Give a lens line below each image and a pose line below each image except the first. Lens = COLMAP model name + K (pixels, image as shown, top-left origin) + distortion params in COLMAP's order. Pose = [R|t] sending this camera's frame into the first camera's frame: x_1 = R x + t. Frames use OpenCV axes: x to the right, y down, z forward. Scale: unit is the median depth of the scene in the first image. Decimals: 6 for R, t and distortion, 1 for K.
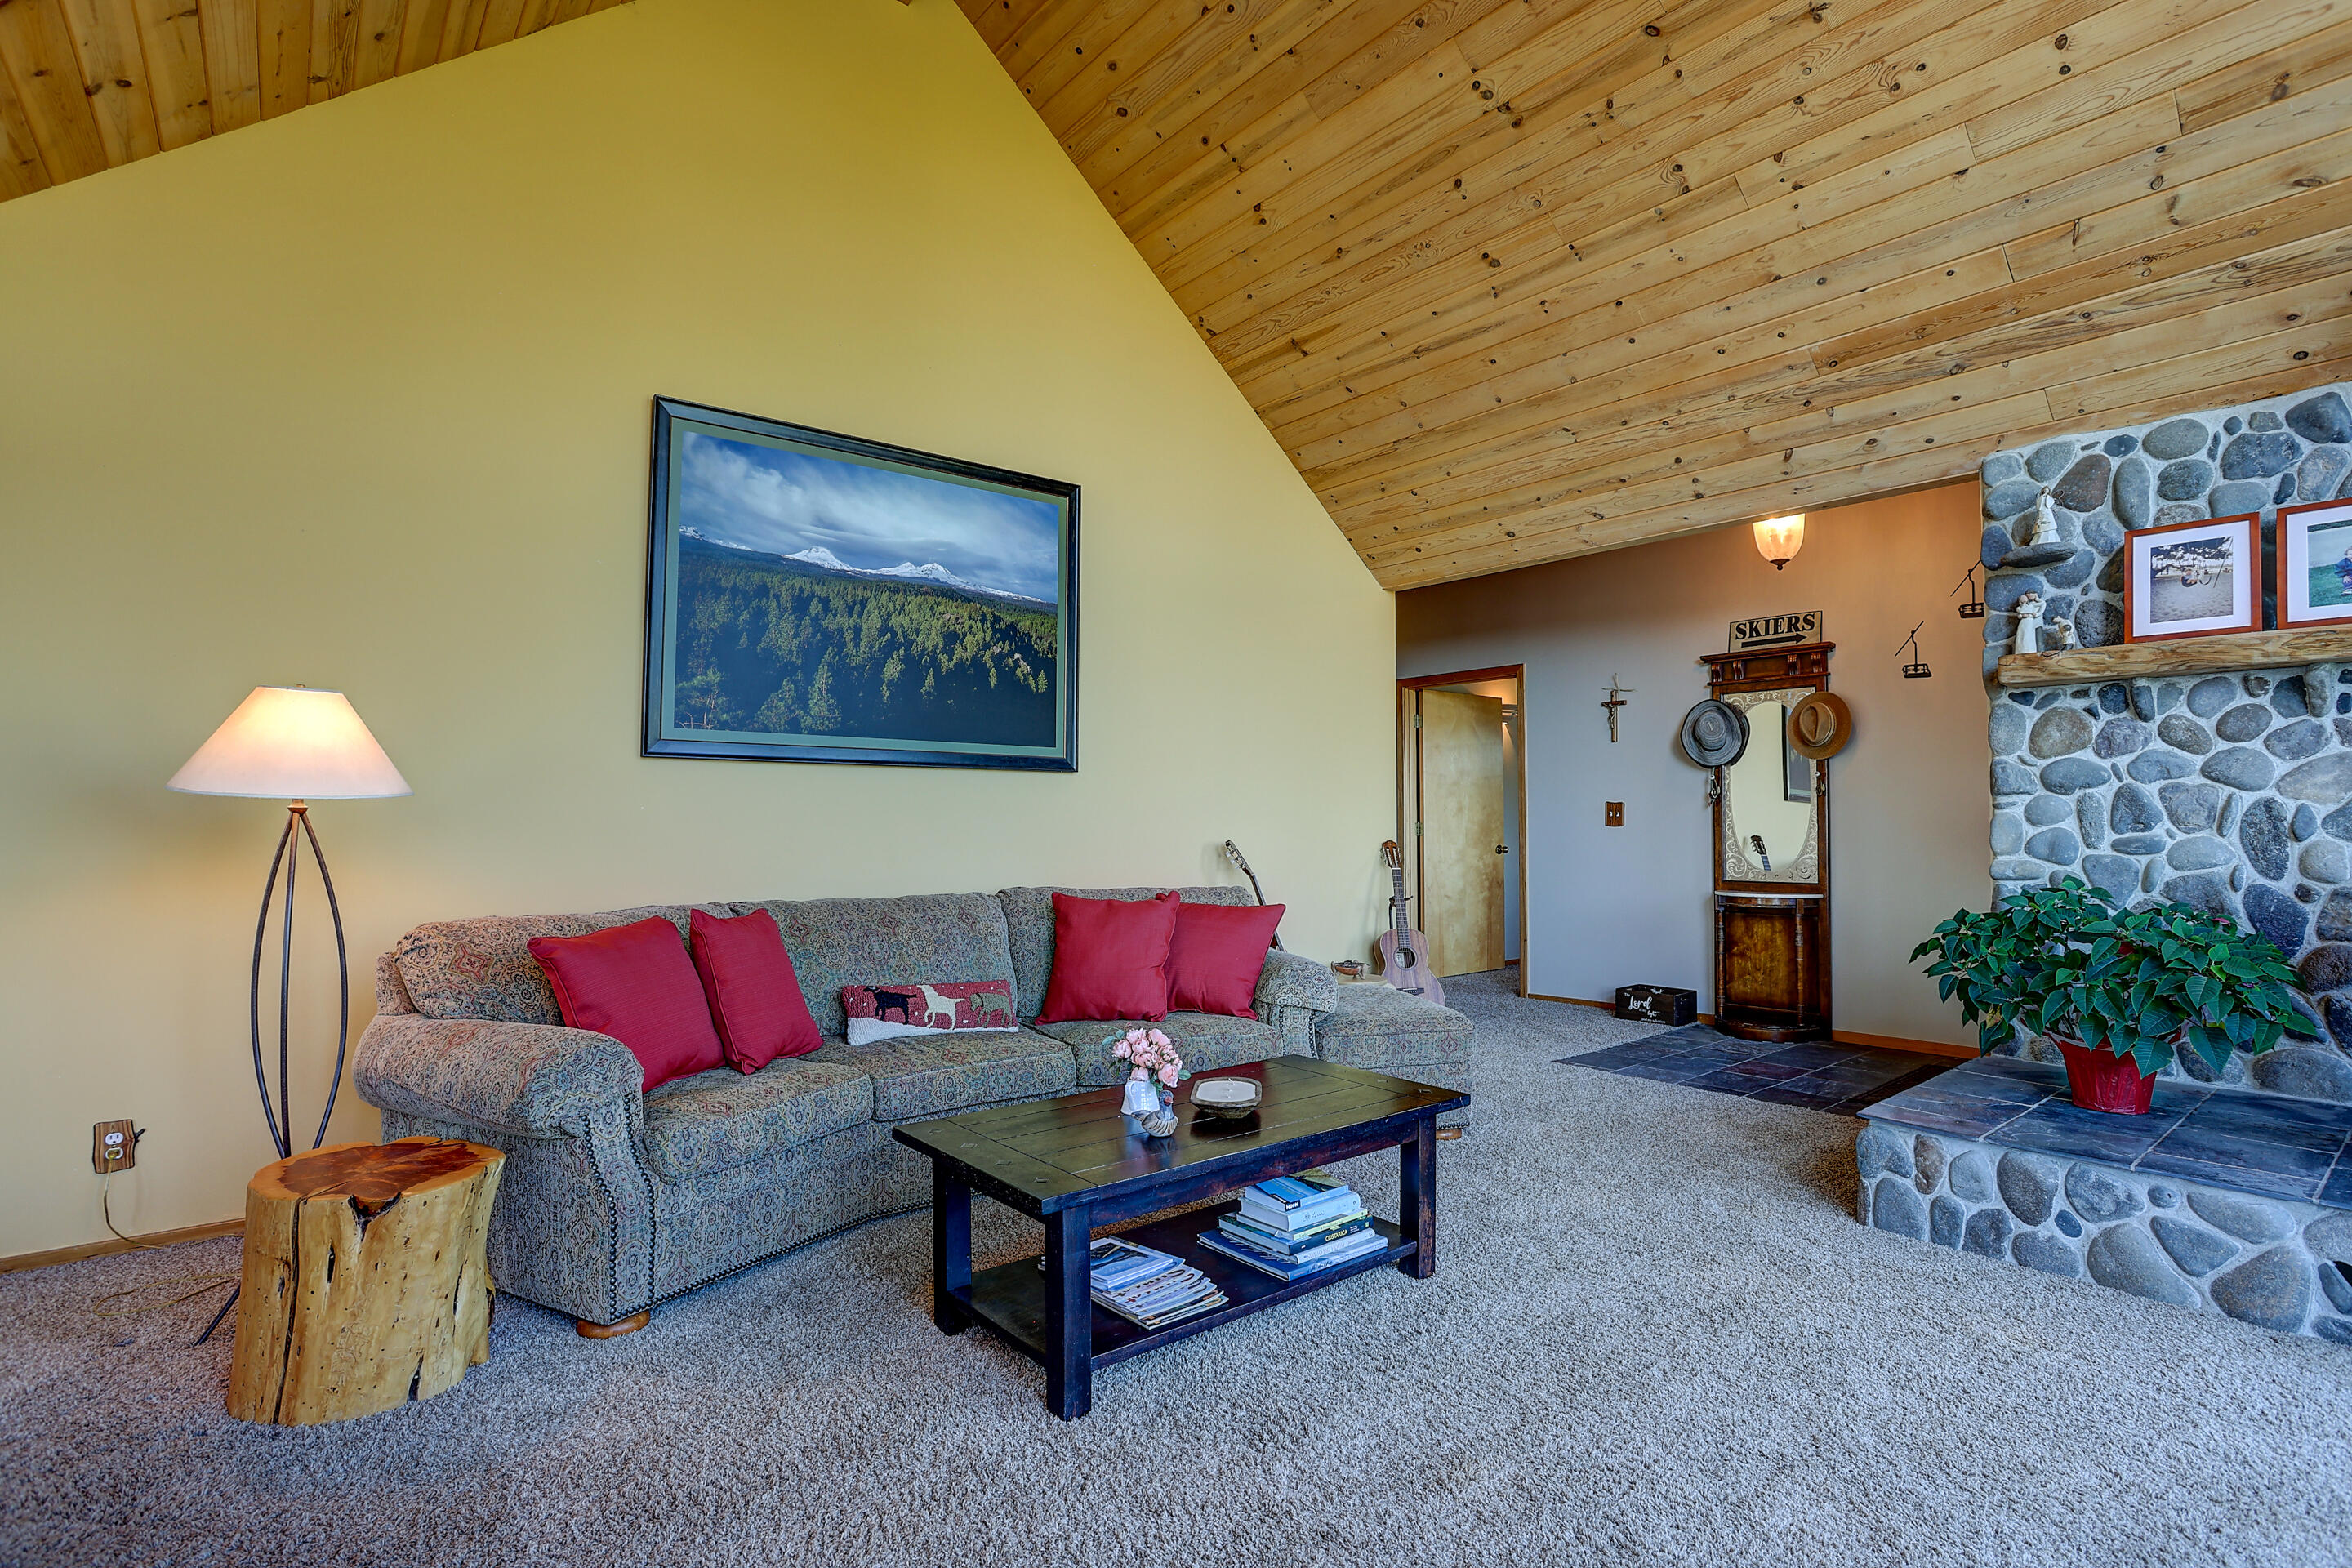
lens RADIAL K [[1135.2, 0, 1167.9], [0, 1135.2, 780.5], [0, 0, 1]] dist [-0.060682, 0.026857]
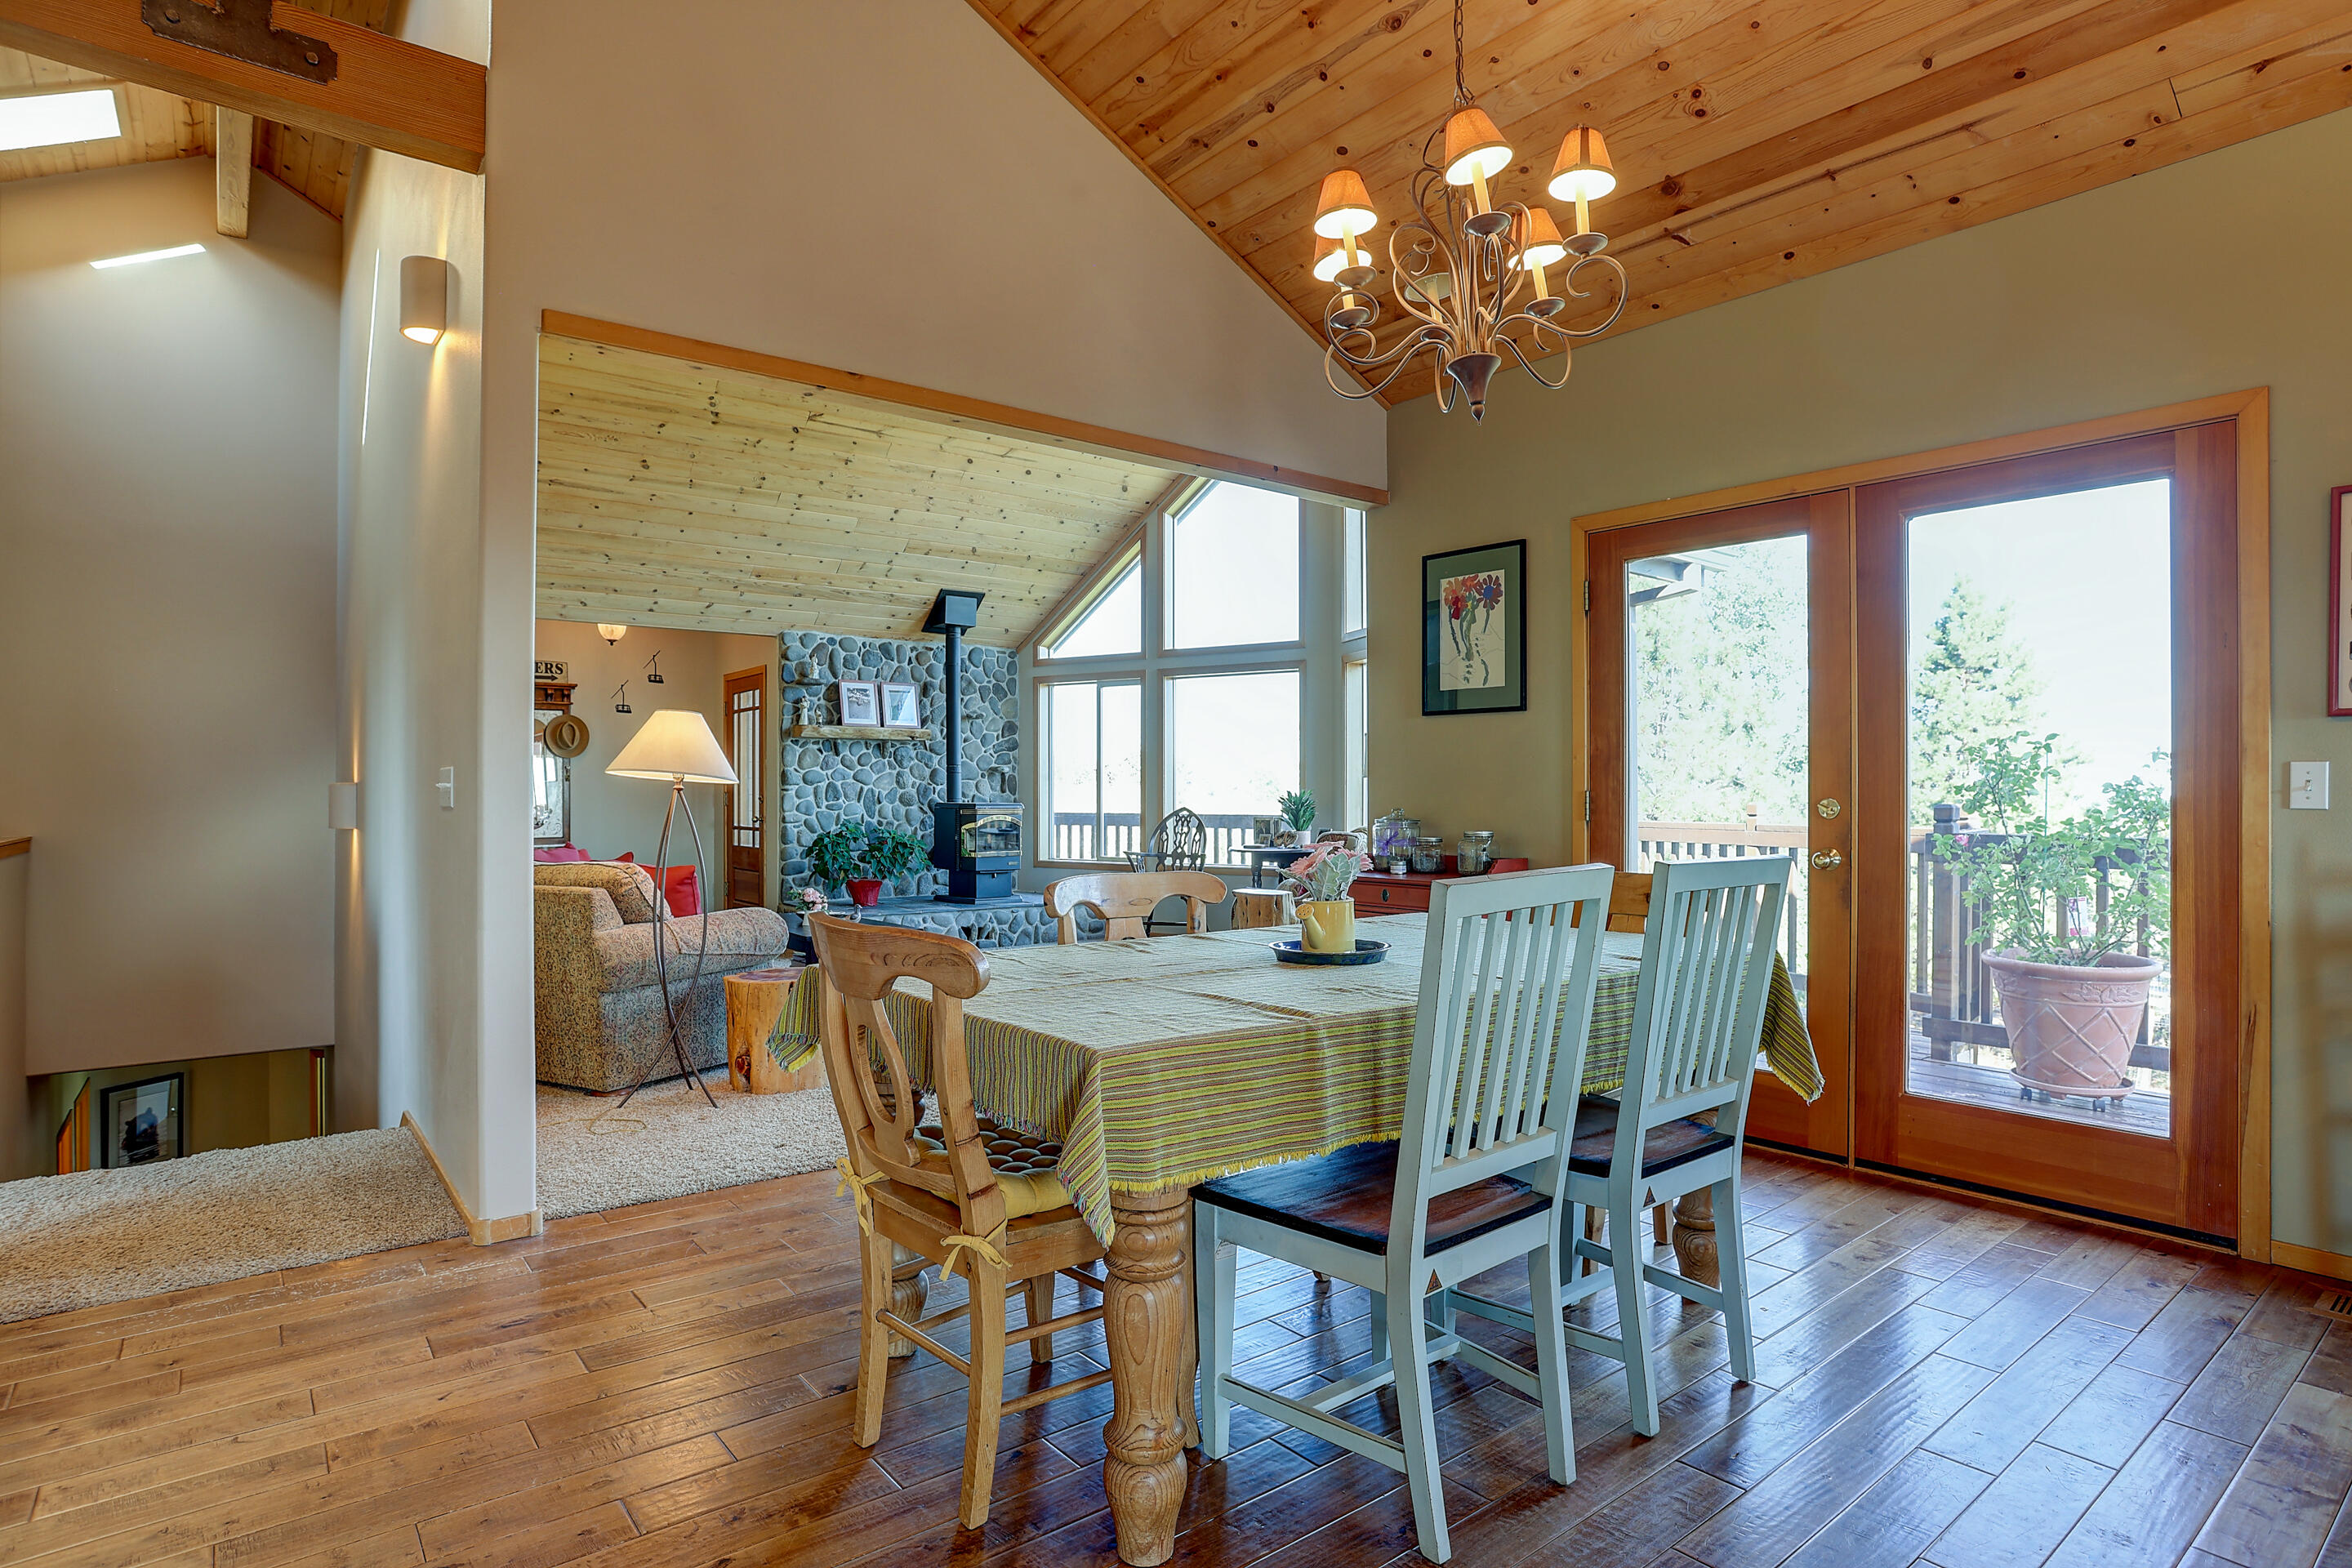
lens RADIAL K [[1243.8, 0, 1228.6], [0, 1243.8, 786.1], [0, 0, 1]] dist [-0.051072, 0.024861]
pose [[-0.006829, 0.009141, 0.999935, -1.868078], [-0.032677, 0.999422, -0.009359, 0.009734], [-0.999443, -0.032739, -0.006526, 0.139912]]
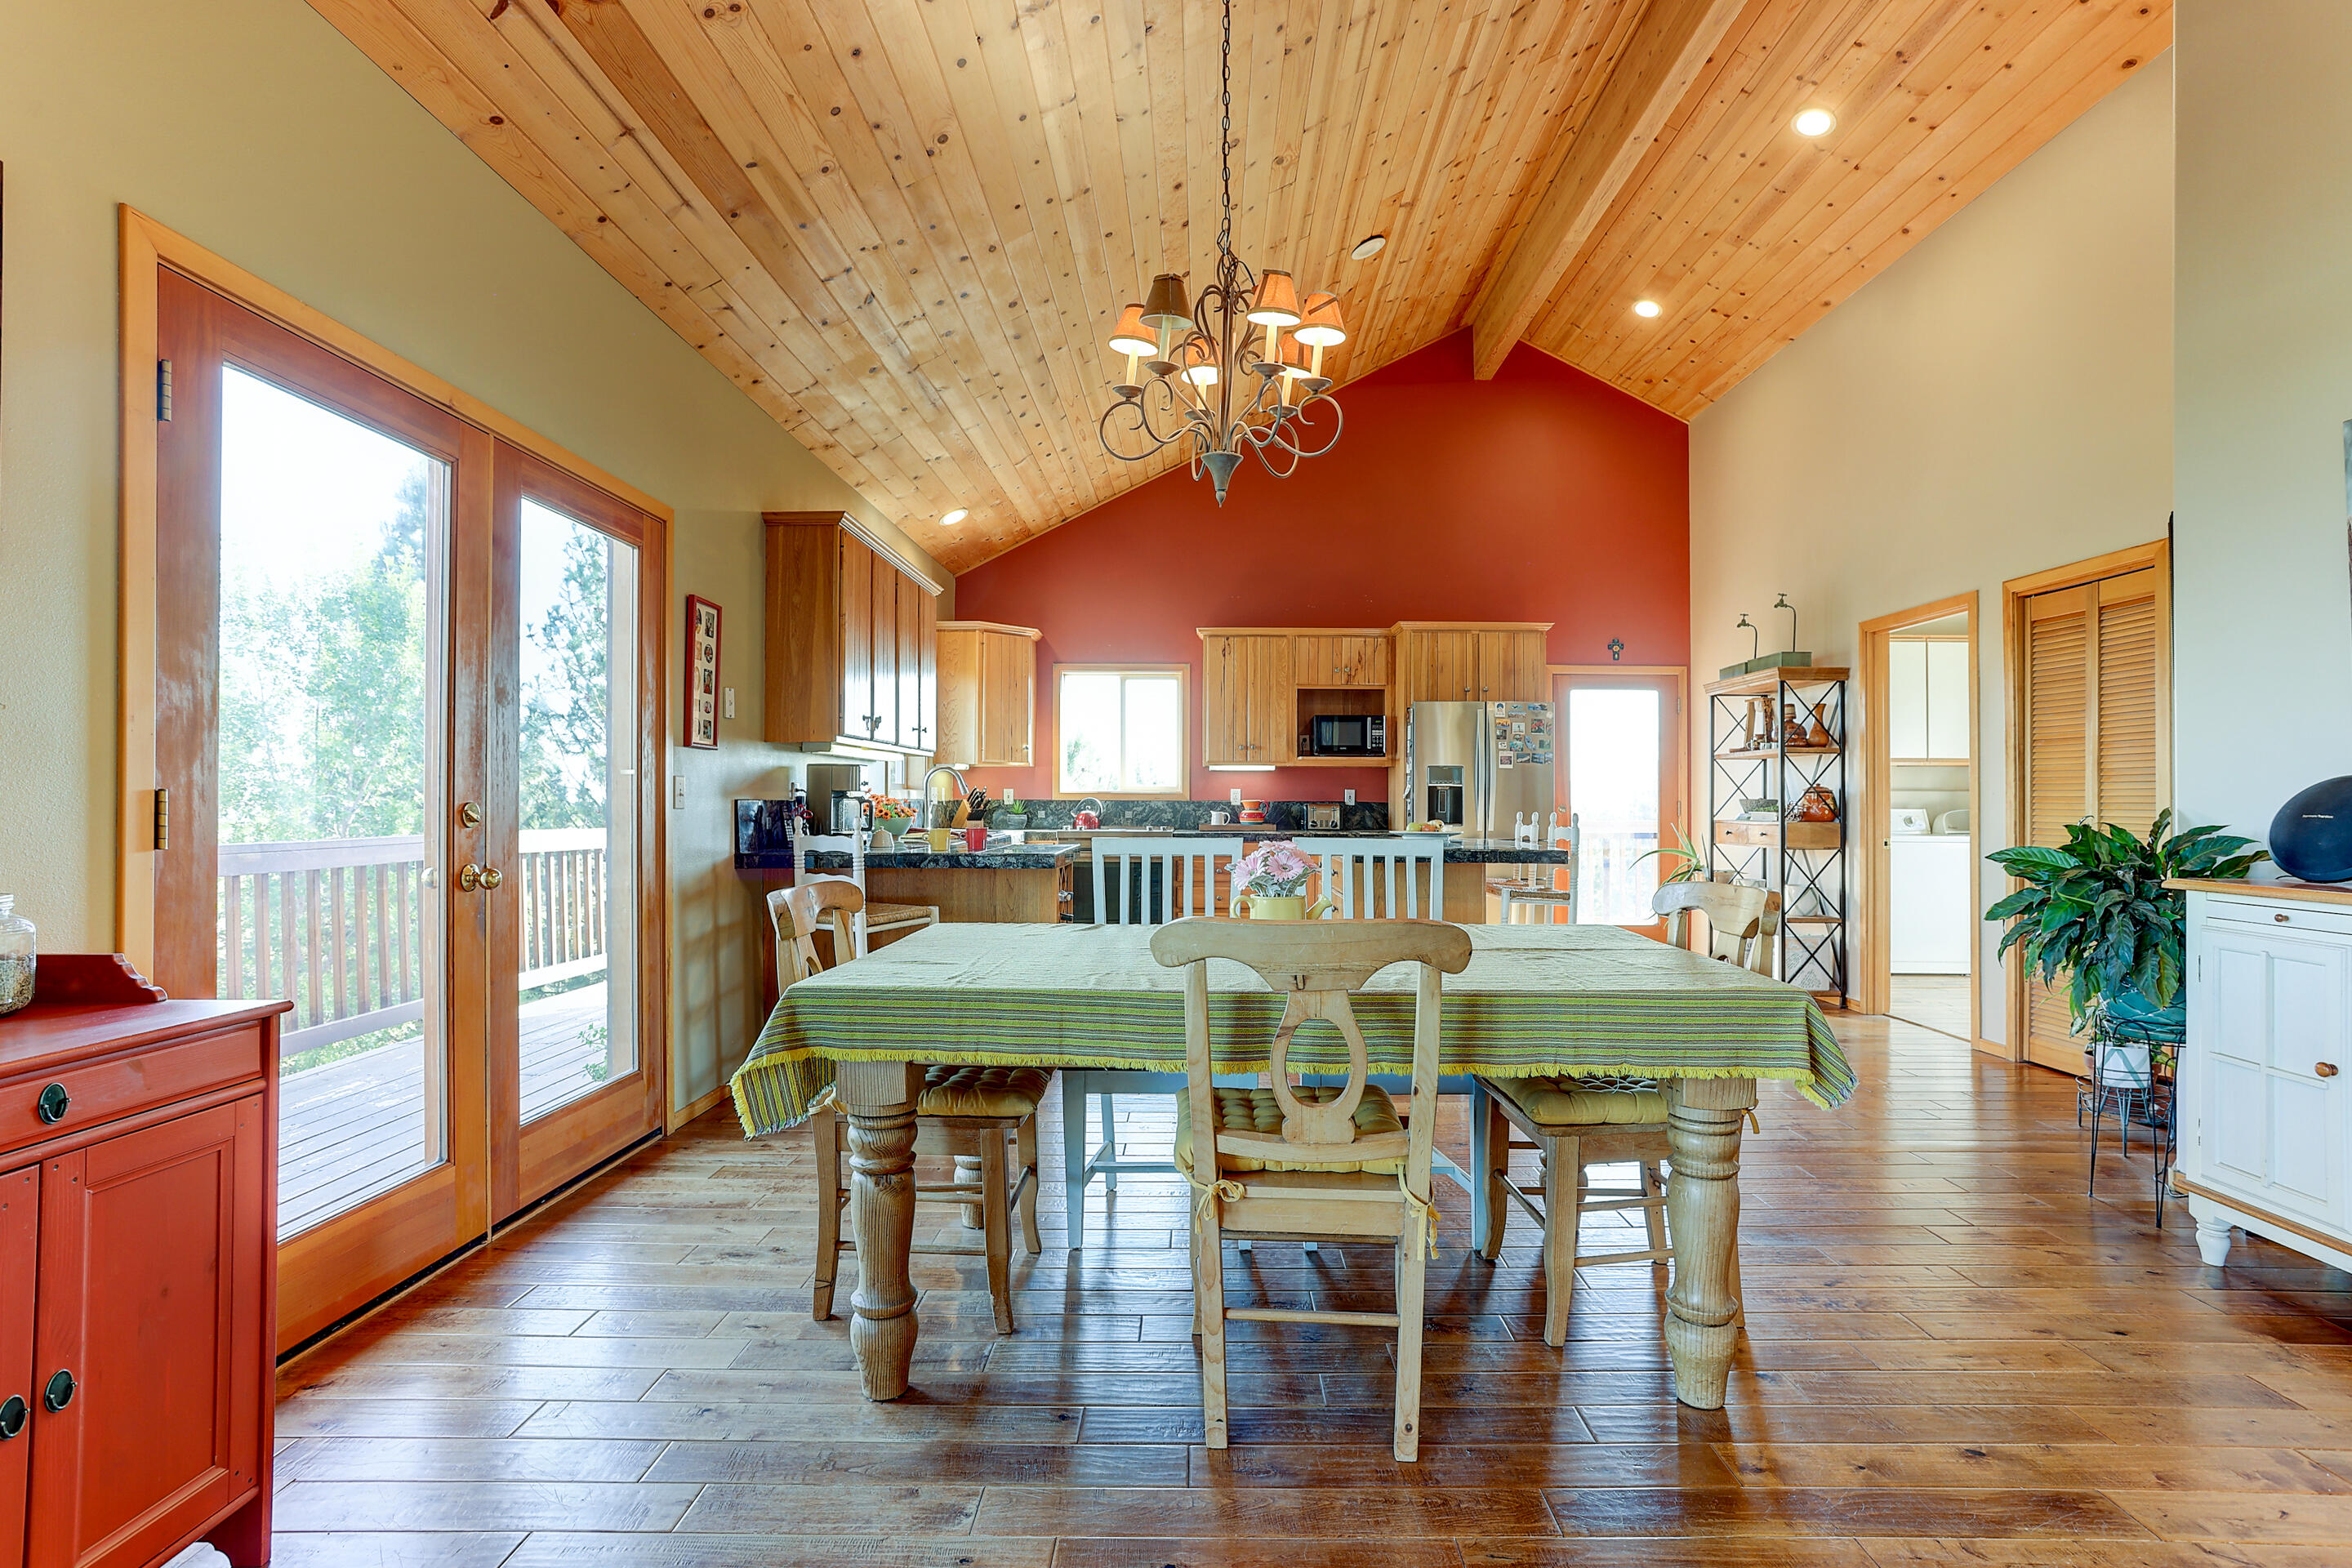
lens RADIAL K [[1135.2, 0, 1180.7], [0, 1135.2, 793.2], [0, 0, 1]] dist [-0.060682, 0.026857]
pose [[-0.658418, -0.002853, -0.752647, -0.528080], [0.027345, 0.999242, -0.027709, 0.022371], [0.752156, -0.038825, -0.657840, 0.506222]]
